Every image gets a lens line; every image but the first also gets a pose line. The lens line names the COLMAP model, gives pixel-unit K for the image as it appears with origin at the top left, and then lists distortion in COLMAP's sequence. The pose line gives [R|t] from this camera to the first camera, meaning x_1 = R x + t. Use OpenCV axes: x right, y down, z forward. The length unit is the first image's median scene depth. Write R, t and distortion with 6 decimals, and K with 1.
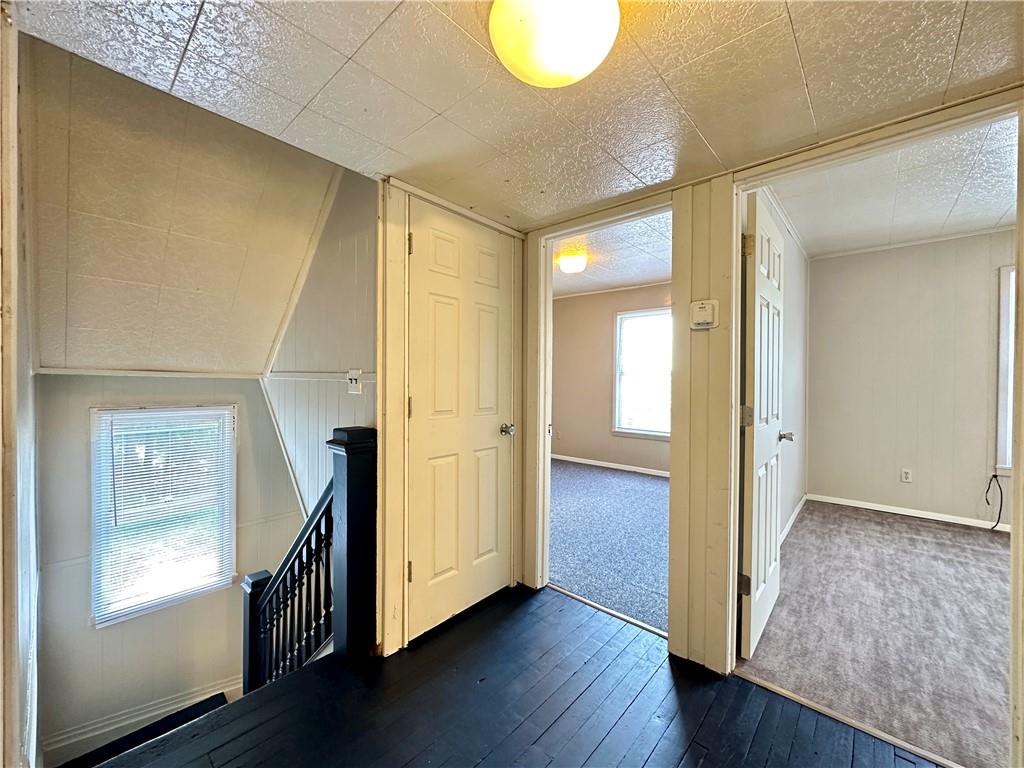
lens RADIAL K [[407.6, 0, 512.0], [0, 407.6, 384.0], [0, 0, 1]] dist [0.000113, 0.000131]
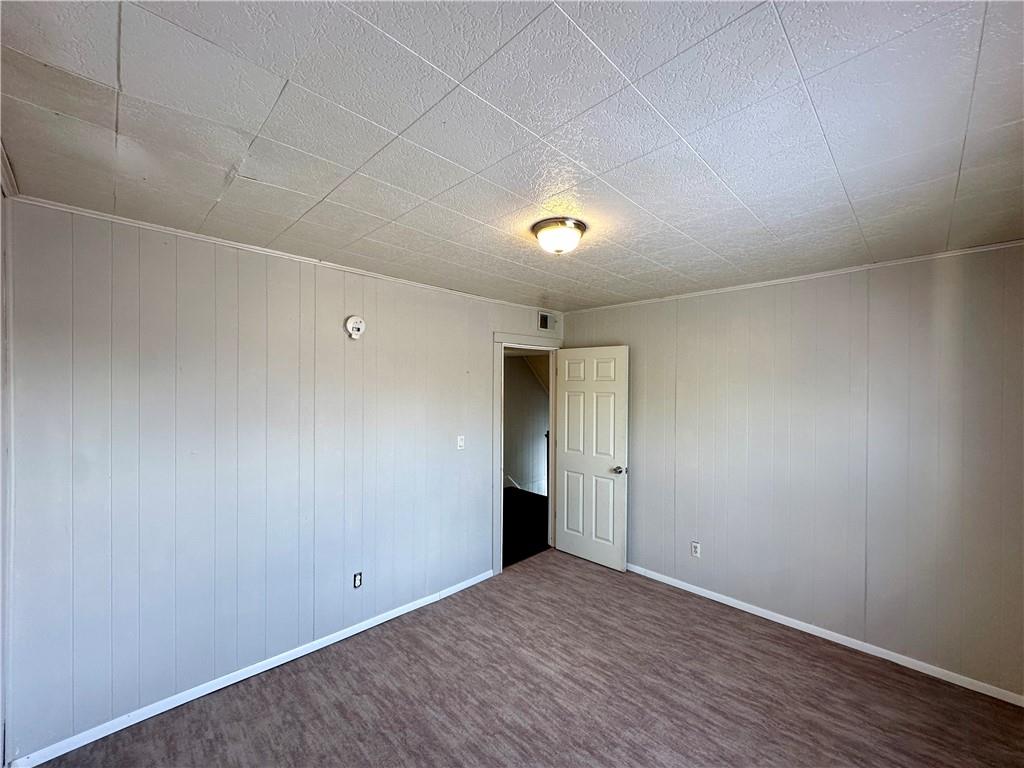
lens RADIAL K [[407.6, 0, 512.0], [0, 407.6, 384.0], [0, 0, 1]] dist [0.000113, 0.000131]
pose [[-0.063062, -0.003565, -0.998003, 2.007823], [-0.015074, 0.999883, -0.002619, -0.177298], [0.997896, 0.014879, -0.063109, 0.602066]]
